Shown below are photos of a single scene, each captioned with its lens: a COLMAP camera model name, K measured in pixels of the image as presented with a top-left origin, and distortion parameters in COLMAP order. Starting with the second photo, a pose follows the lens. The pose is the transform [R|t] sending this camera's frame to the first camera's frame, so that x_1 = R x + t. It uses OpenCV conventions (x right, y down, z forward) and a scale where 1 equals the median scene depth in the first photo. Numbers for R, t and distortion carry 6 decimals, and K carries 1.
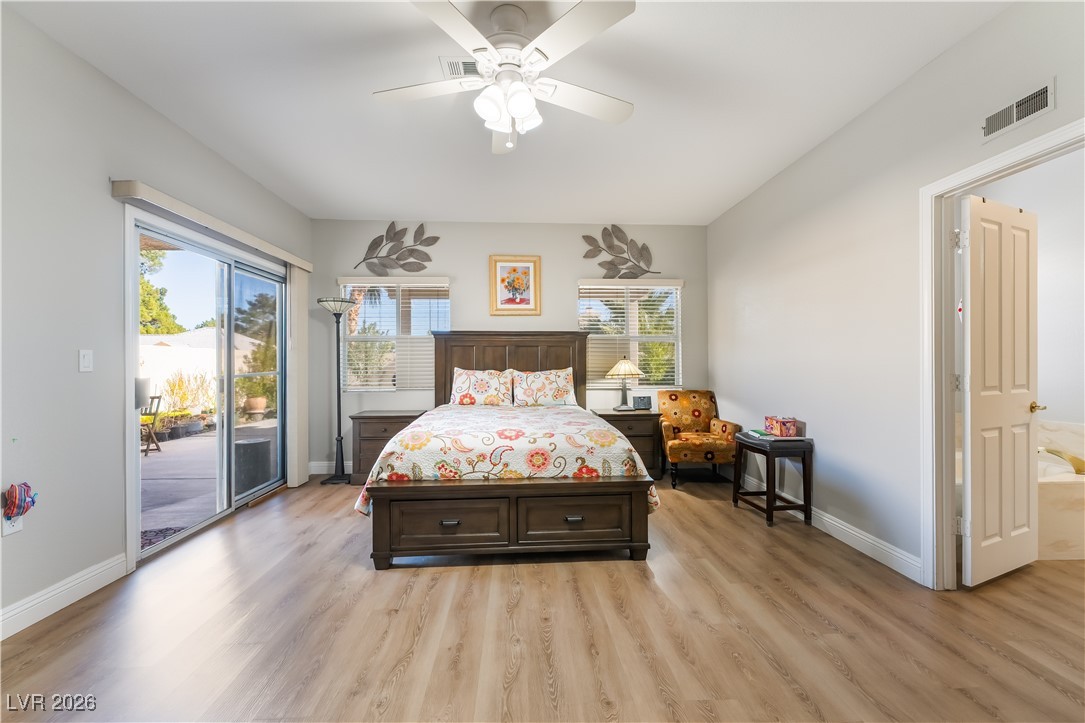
lens RADIAL K [[436.8, 0, 543.1], [0, 436.8, 363.8], [0, 0, 1]] dist [-0.002497, 0.000238]
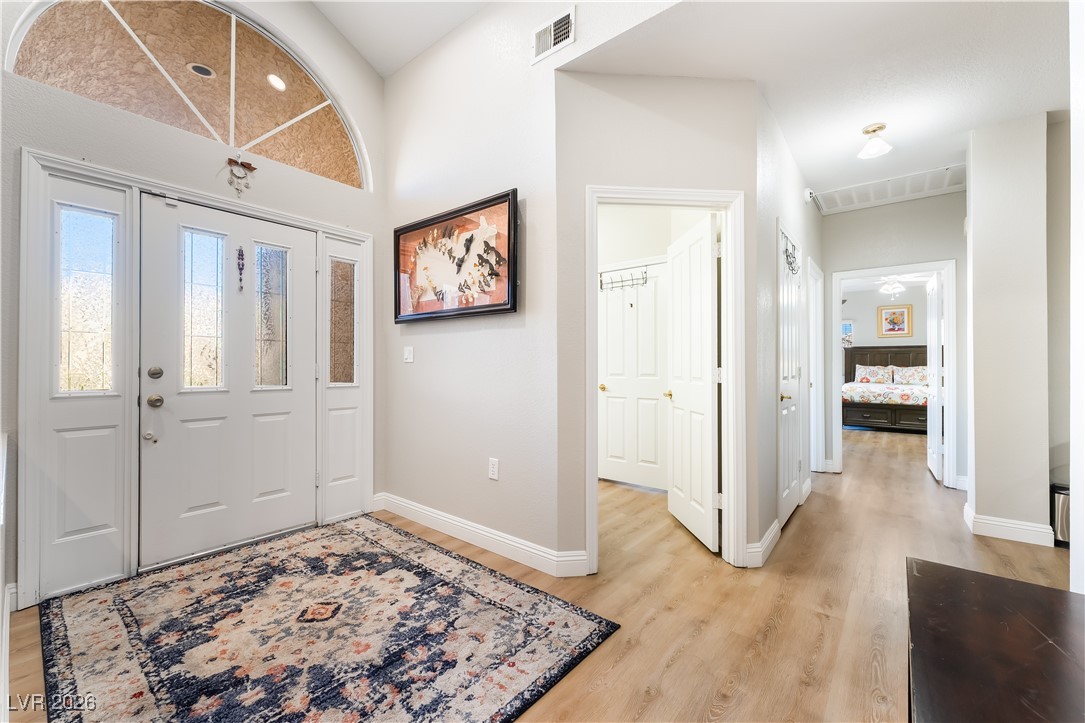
lens RADIAL K [[436.8, 0, 537.5], [0, 436.8, 362.8], [0, 0, 1]] dist [-0.002497, 0.000238]
pose [[0.731604, 0.002034, -0.681727, 0.098323], [-0.001072, 0.999998, 0.001834, -0.001784], [0.681729, -0.000611, 0.731604, -1.521438]]
